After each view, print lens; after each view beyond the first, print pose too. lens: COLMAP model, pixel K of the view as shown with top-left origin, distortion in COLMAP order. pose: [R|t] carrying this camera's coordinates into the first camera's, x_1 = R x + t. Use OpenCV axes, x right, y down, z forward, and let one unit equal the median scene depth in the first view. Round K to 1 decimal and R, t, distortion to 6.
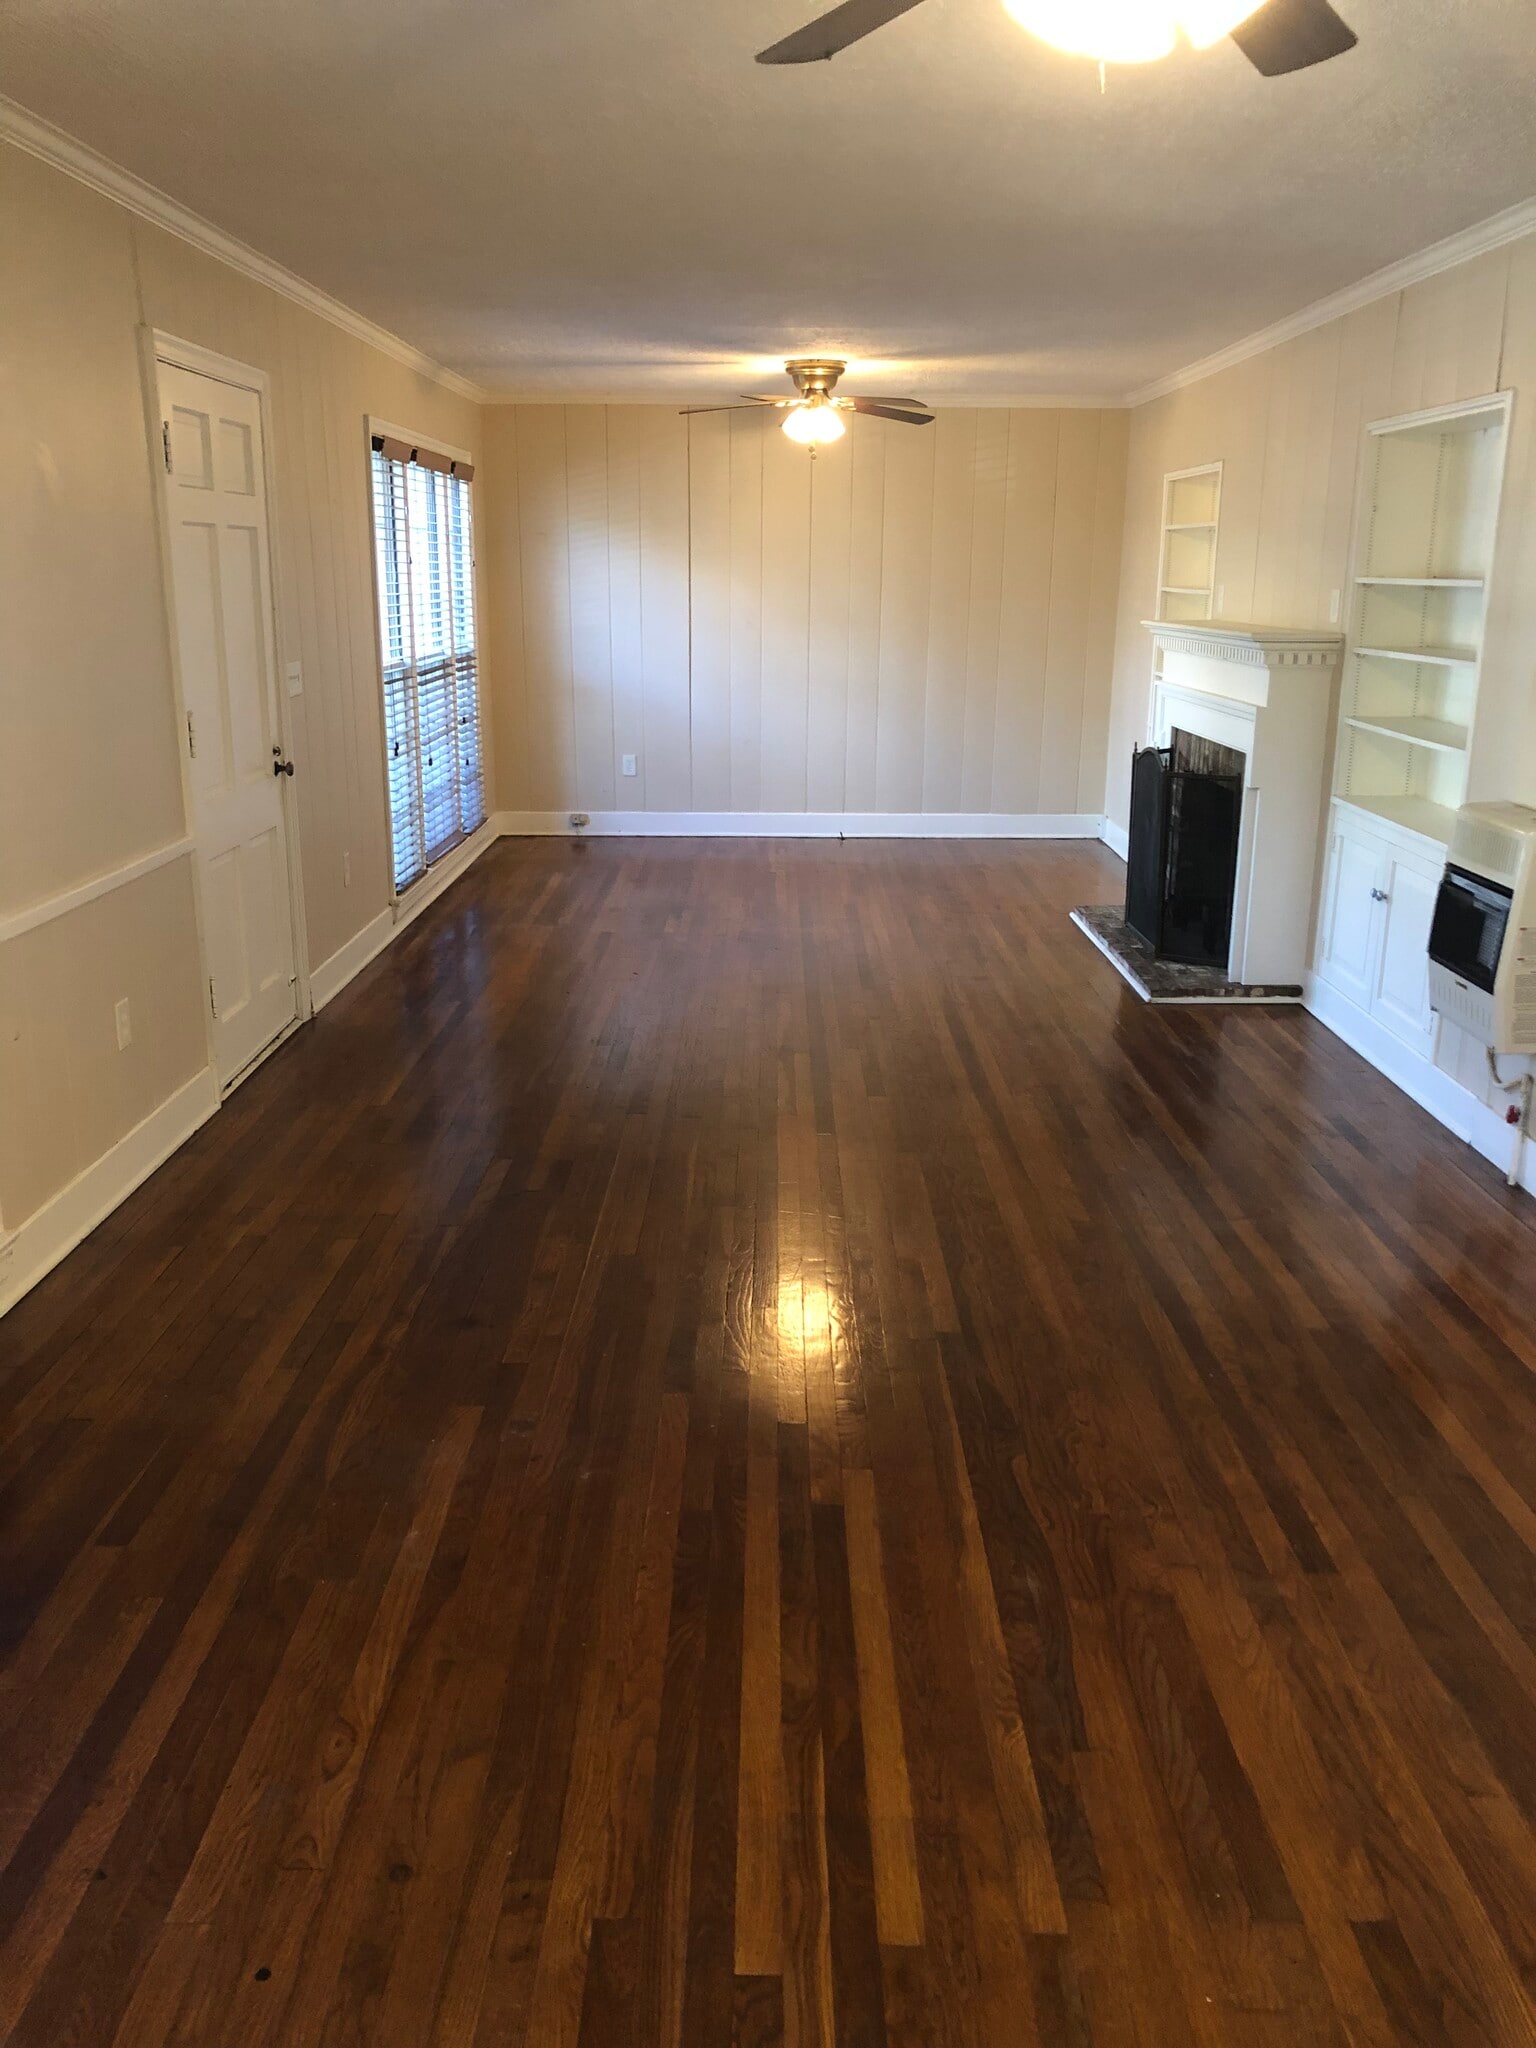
lens RADIAL K [[1706.2, 0, 767.7], [0, 1706.2, 1024.3], [0, 0, 1]] dist [0.003904, -0.002649]
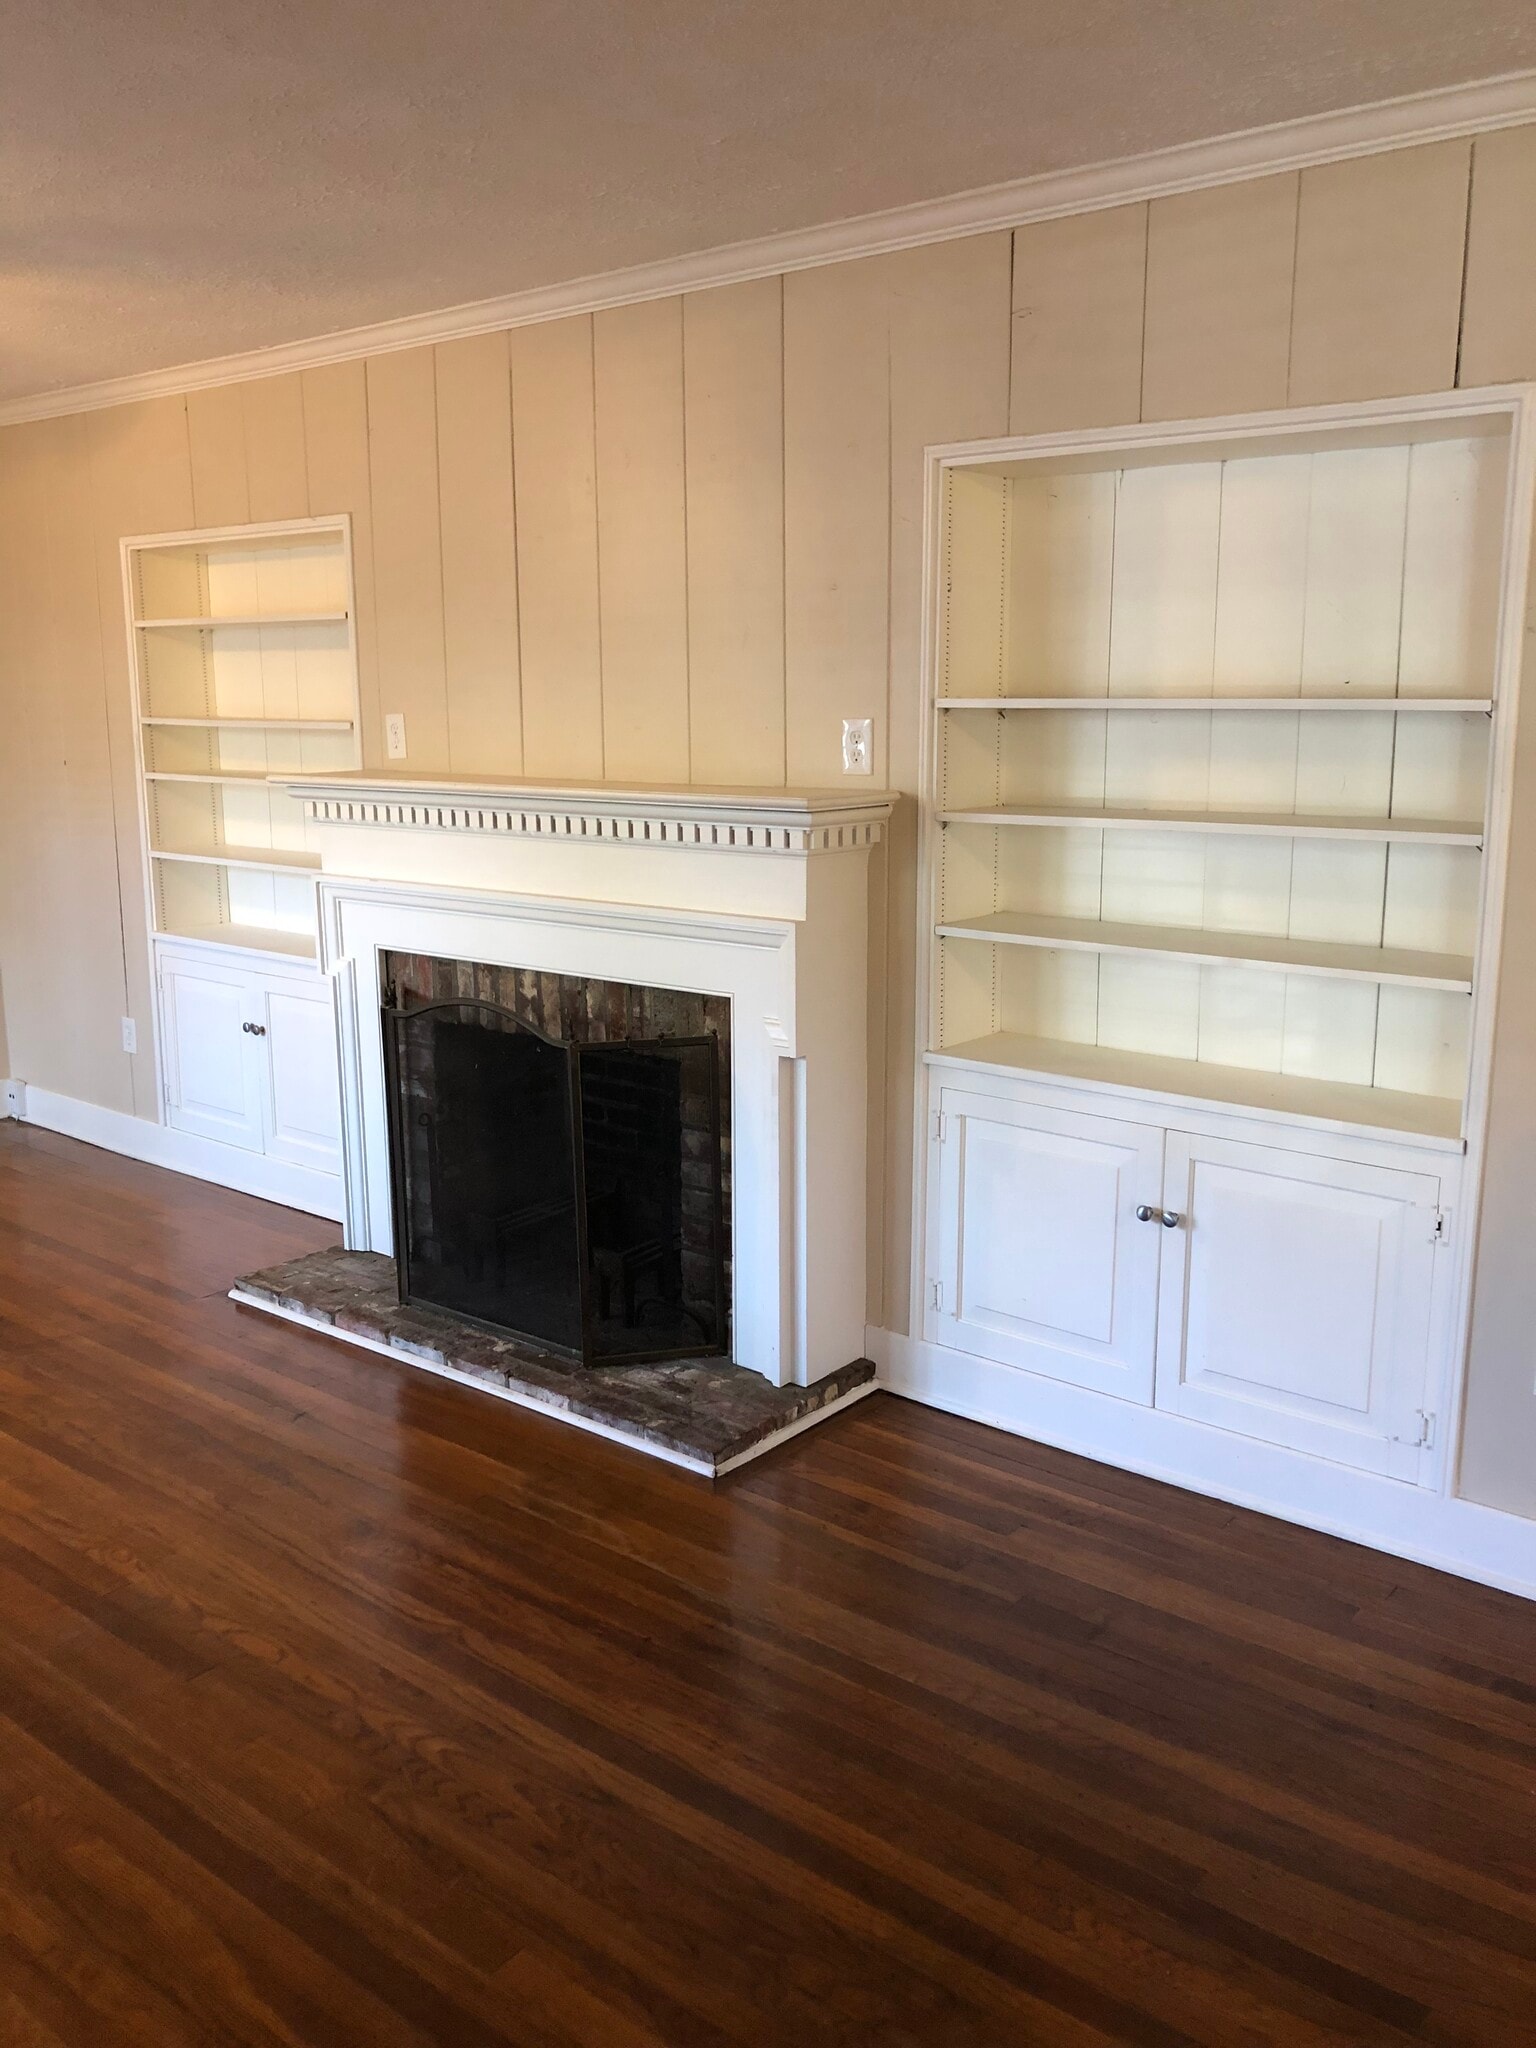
lens RADIAL K [[1706.2, 0, 766.6], [0, 1706.2, 1026.2], [0, 0, 1]] dist [0.003904, -0.002649]
pose [[0.648558, -0.167119, 0.742593, -0.143838], [0.212803, 0.976507, 0.033904, -0.167378], [-0.730813, 0.136037, 0.668885, 0.606618]]
